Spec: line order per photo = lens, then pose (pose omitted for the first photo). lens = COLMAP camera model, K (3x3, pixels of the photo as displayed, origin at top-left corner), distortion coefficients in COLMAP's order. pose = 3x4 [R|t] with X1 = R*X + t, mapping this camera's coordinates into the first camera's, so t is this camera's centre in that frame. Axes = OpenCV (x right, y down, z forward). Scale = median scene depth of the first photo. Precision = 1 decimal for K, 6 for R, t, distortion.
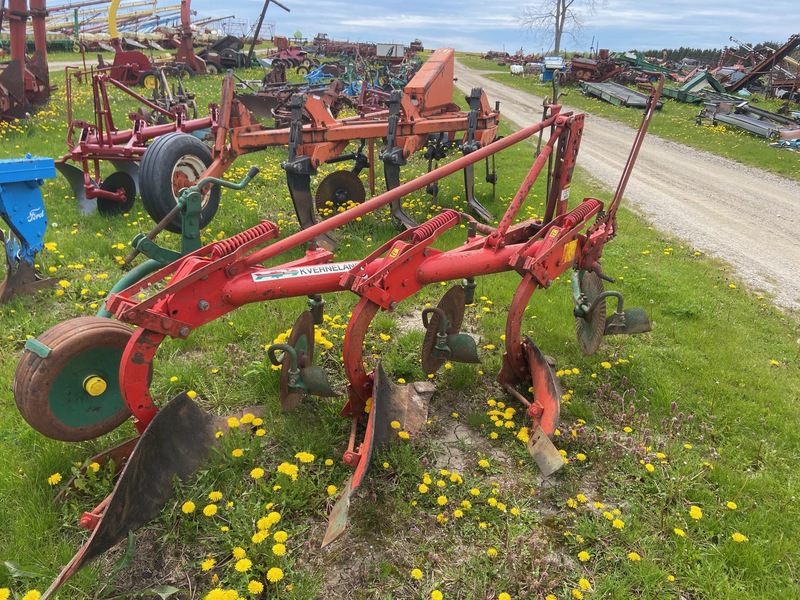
lens RADIAL K [[601.3, 0, 398.6], [0, 601.3, 295.9], [0, 0, 1]] dist [0.124890, -0.157199]
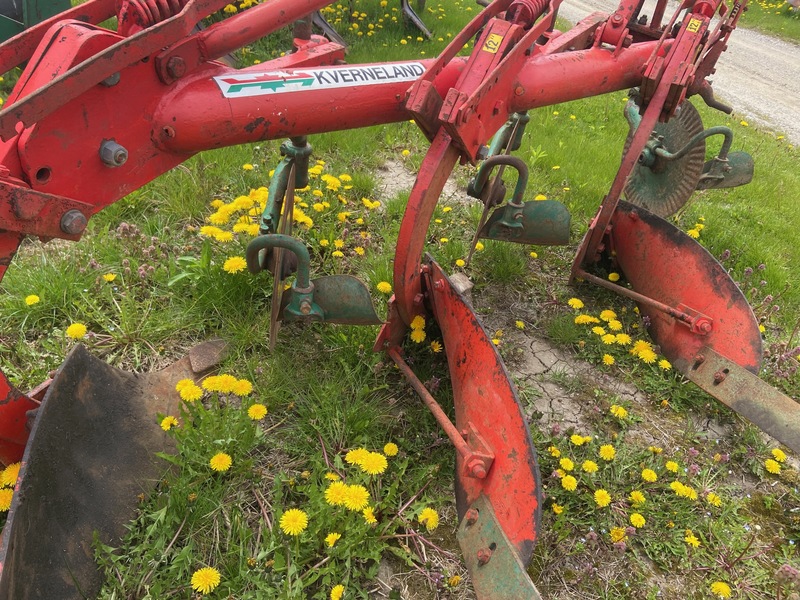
lens RADIAL K [[601.3, 0, 398.6], [0, 601.3, 295.9], [0, 0, 1]] dist [0.124890, -0.157199]
pose [[0.969990, -0.064987, 0.234299, -0.223354], [0.005842, 0.969571, 0.244740, 0.007378], [-0.243075, -0.236027, 0.940854, 0.513389]]
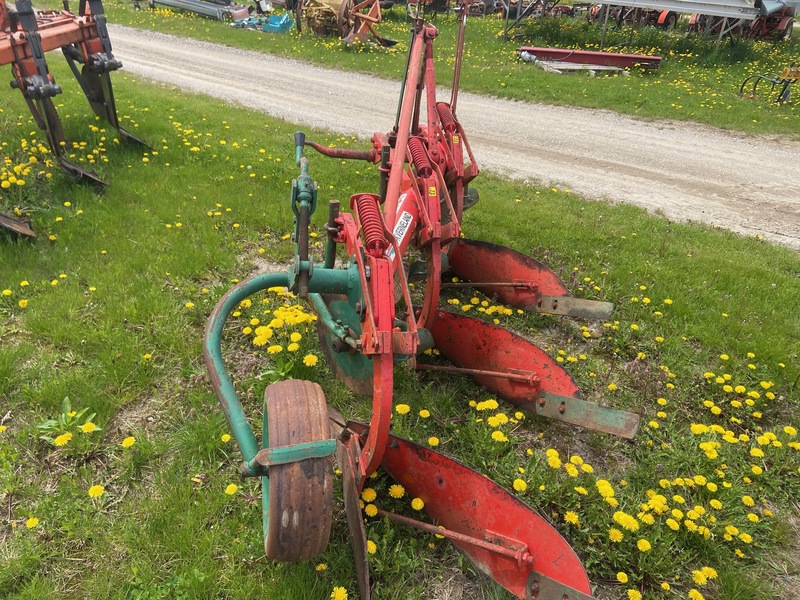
lens RADIAL K [[601.3, 0, 398.6], [0, 601.3, 295.9], [0, 0, 1]] dist [0.124890, -0.157199]
pose [[0.606974, -0.387541, 0.693826, -0.822534], [0.262579, 0.921808, 0.285172, -0.217027], [-0.750090, 0.009092, 0.661274, 0.412953]]
